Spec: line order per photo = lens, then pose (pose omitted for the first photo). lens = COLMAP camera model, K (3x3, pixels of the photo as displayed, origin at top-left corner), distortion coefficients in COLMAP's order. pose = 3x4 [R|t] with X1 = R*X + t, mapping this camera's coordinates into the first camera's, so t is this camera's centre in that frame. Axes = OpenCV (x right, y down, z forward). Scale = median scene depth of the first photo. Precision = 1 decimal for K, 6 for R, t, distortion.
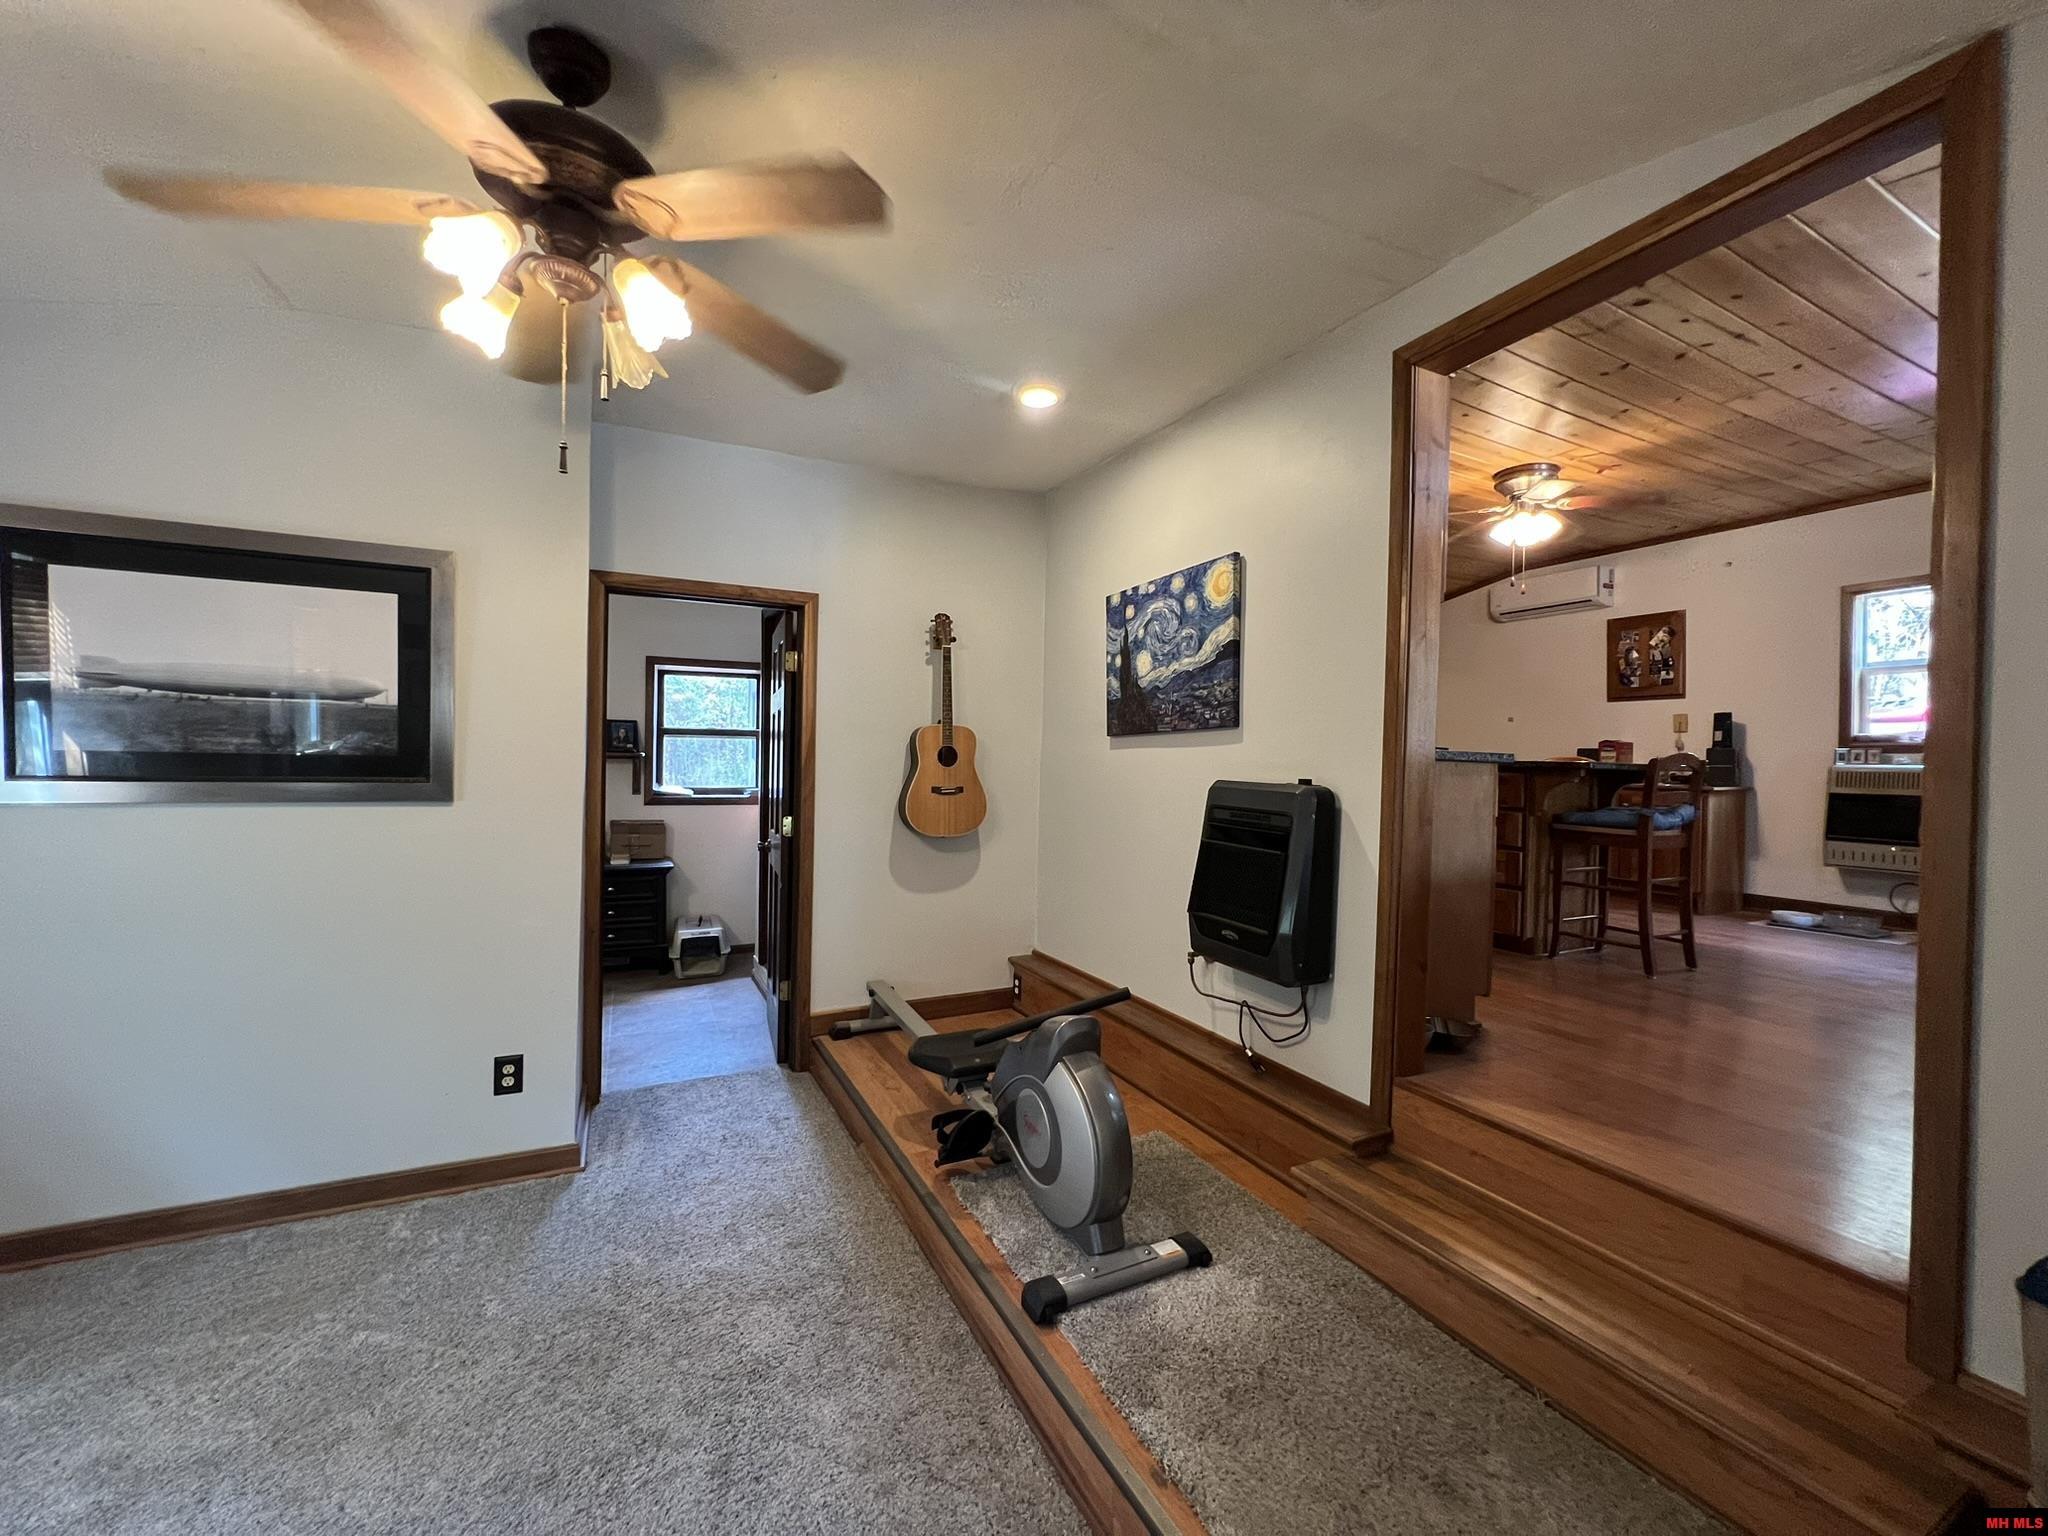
lens RADIAL K [[820.7, 0, 1032.7], [0, 820.7, 764.9], [0, 0, 1]] dist [-0.001736, 0.001134]
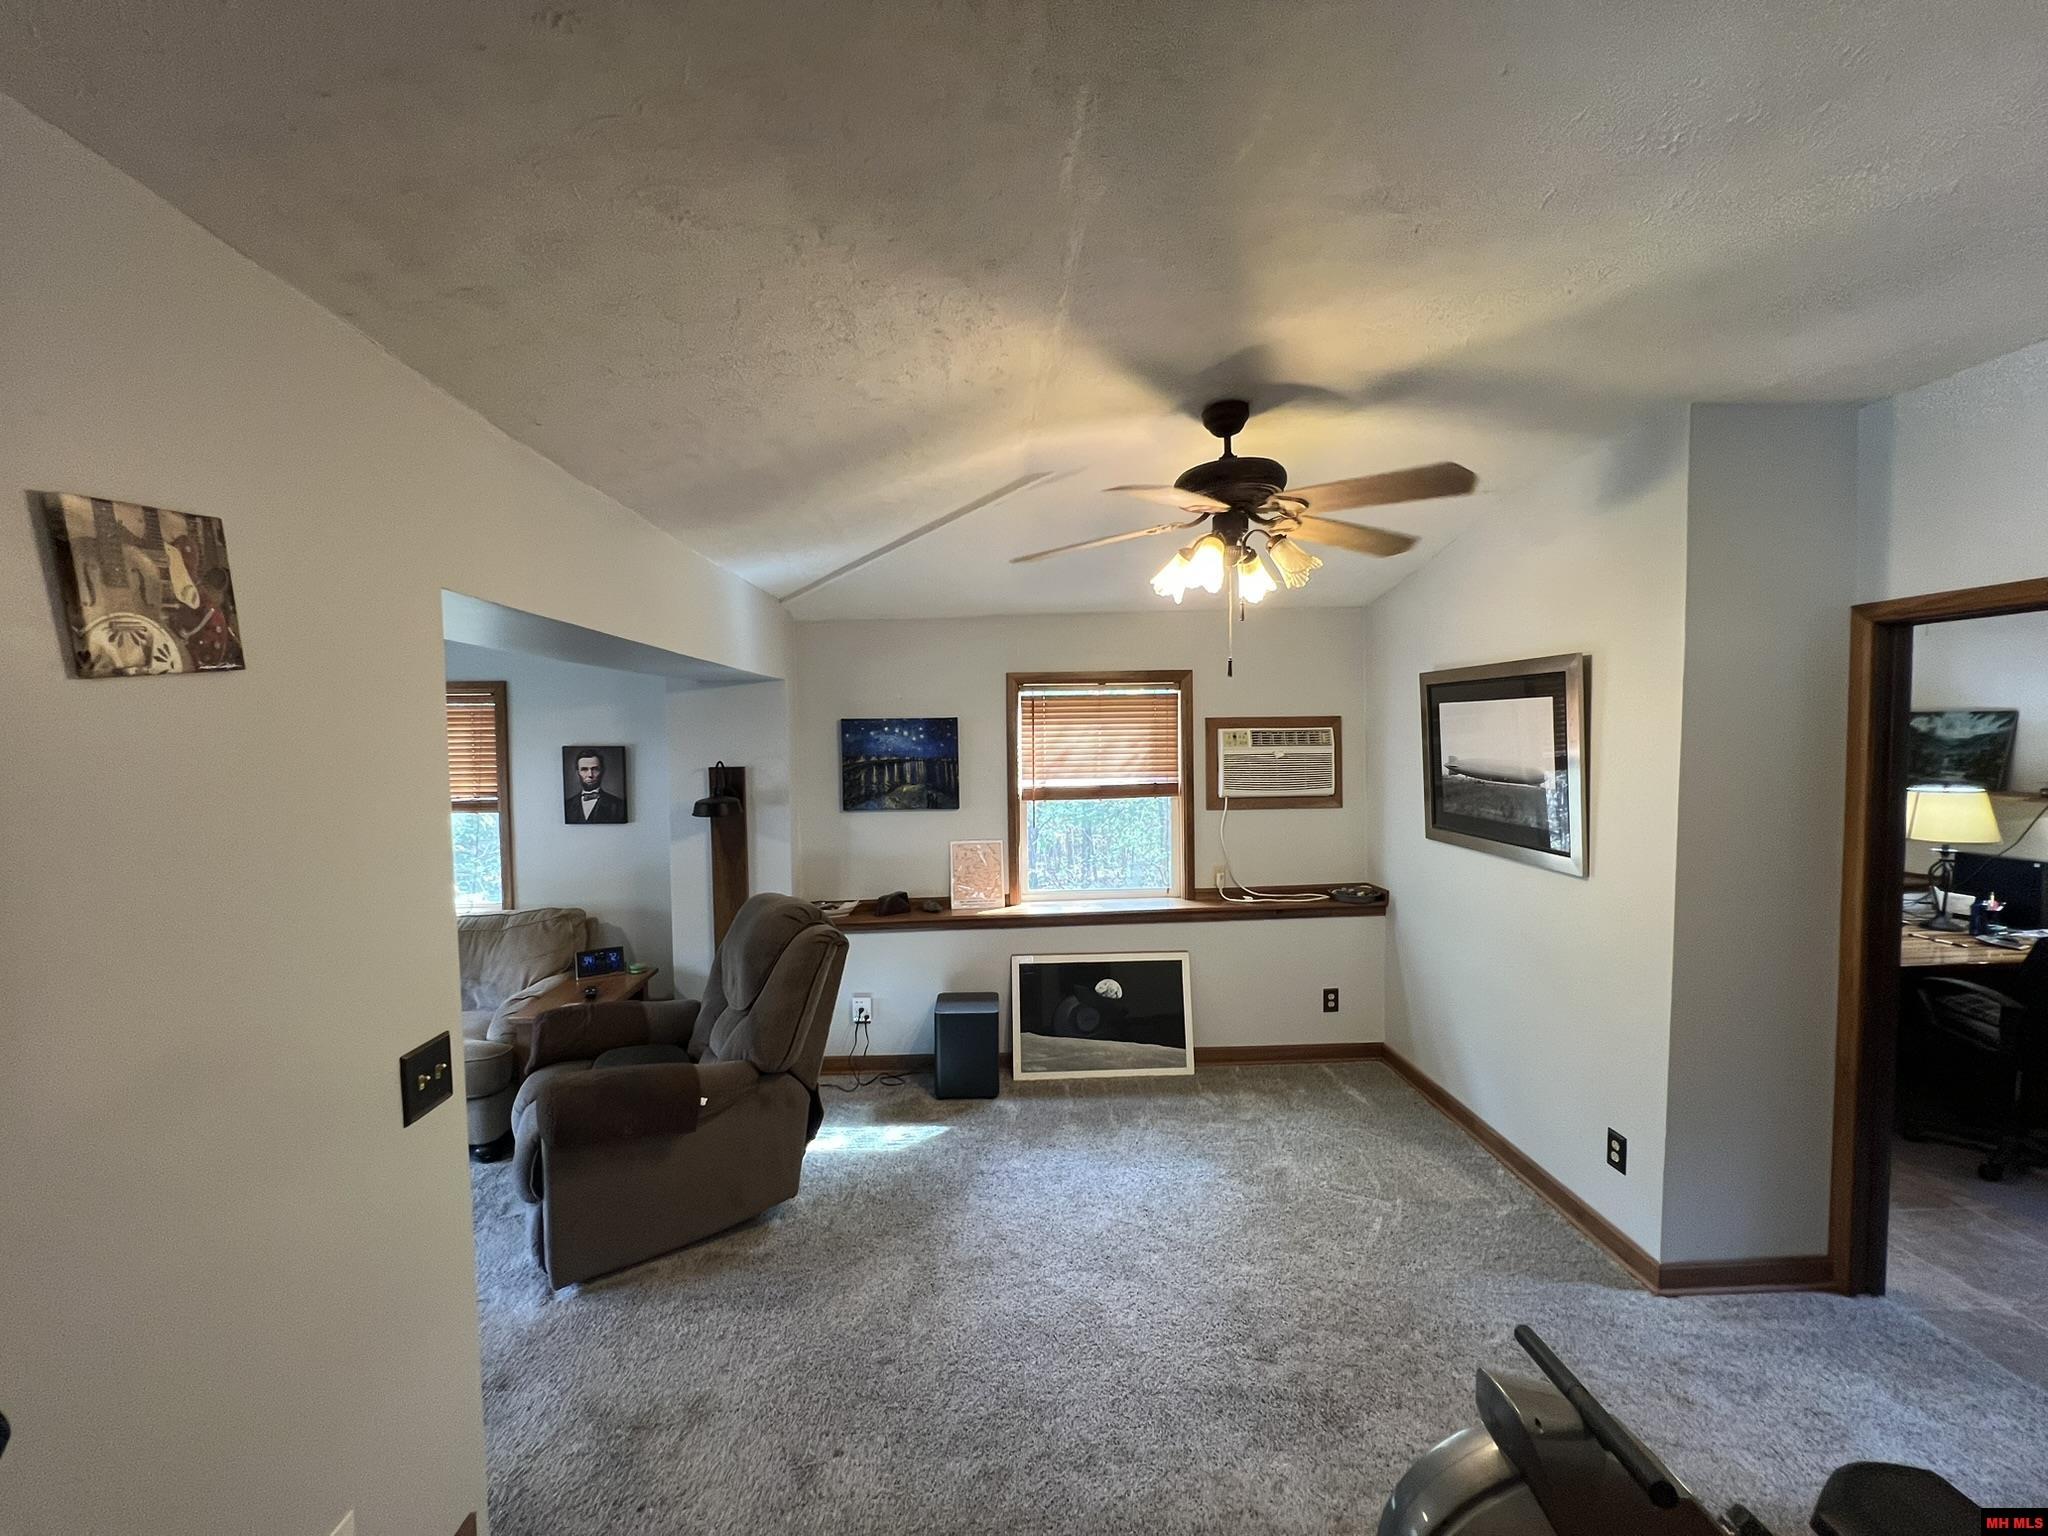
lens RADIAL K [[820.7, 0, 1029.1], [0, 820.7, 767.2], [0, 0, 1]] dist [-0.001736, 0.001134]
pose [[-0.406554, 0.026827, -0.913233, 0.484588], [-0.000404, 0.999563, 0.029542, -0.109325], [0.913627, 0.012379, -0.406365, 0.614881]]
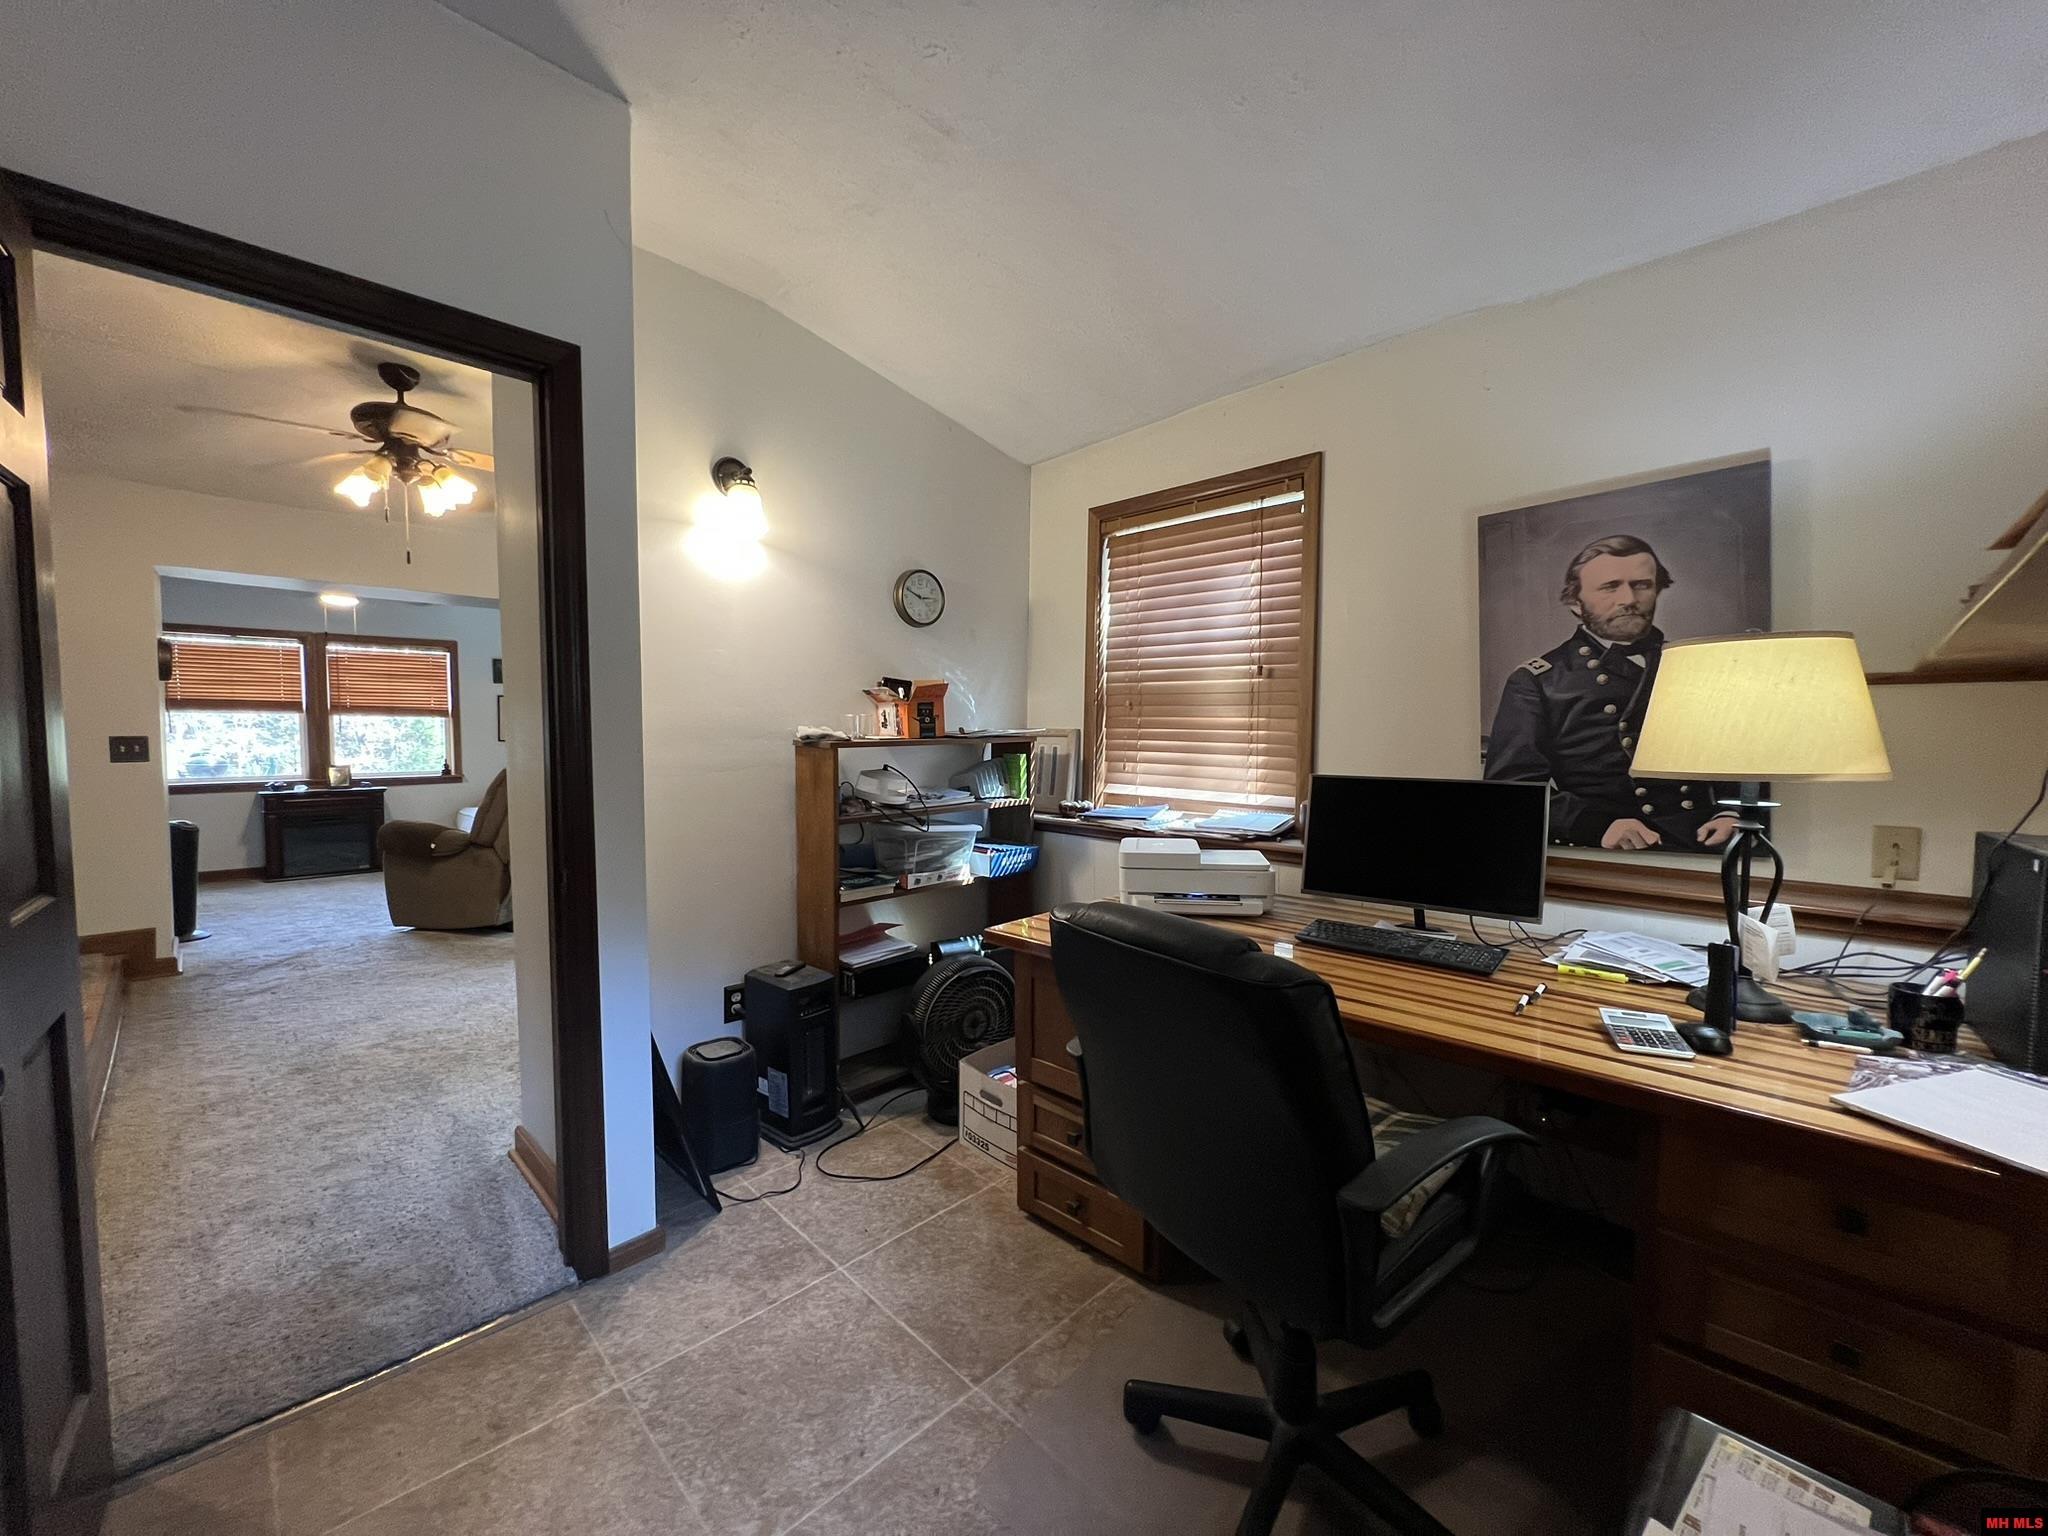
lens RADIAL K [[819.3, 0, 1029.5], [0, 819.3, 771.9], [0, 0, 1]] dist [-0.000310, -0.000247]
pose [[-0.948028, 0.000855, -0.318186, -0.698475], [-0.019136, 0.998033, 0.059700, 0.014277], [0.317611, 0.062686, -0.946147, 1.737340]]
